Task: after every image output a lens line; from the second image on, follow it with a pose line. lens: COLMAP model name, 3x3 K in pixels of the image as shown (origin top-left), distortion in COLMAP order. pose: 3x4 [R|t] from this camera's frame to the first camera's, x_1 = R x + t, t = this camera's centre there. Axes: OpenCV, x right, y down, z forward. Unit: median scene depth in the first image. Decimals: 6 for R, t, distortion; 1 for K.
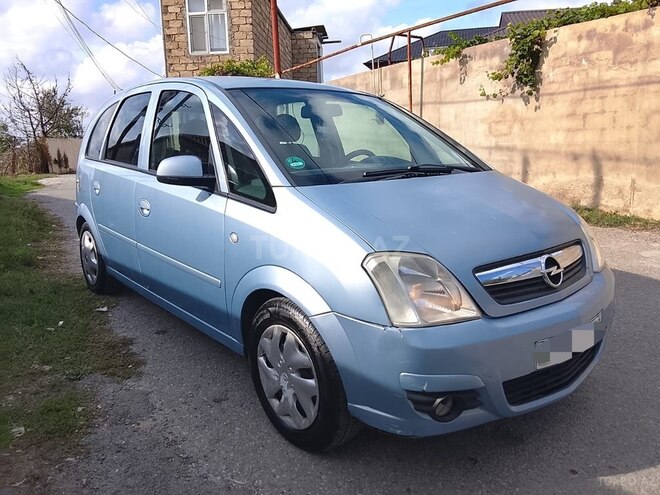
lens RADIAL K [[514.8, 0, 334.0], [0, 514.8, 229.8], [0, 0, 1]] dist [0.061987, -0.102681]
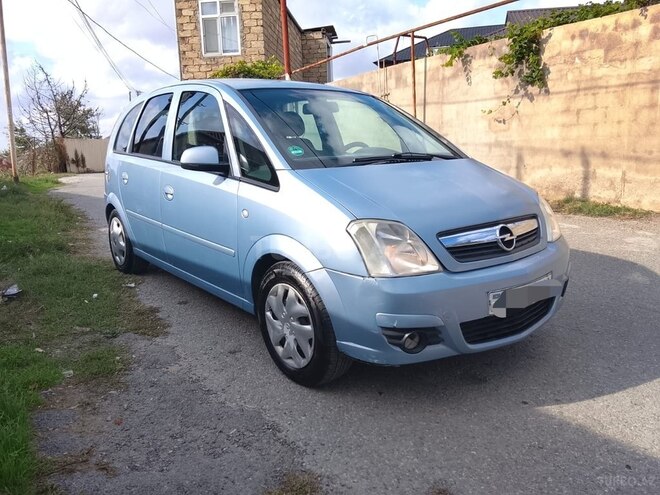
lens RADIAL K [[500.8, 0, 330.3], [0, 500.8, 232.0], [0, 0, 1]] dist [0.039000, -0.004998]
pose [[0.999674, -0.001629, -0.025462, 0.022414], [0.001949, 0.999919, 0.012543, 0.029110], [0.025440, -0.012588, 0.999597, -0.108085]]
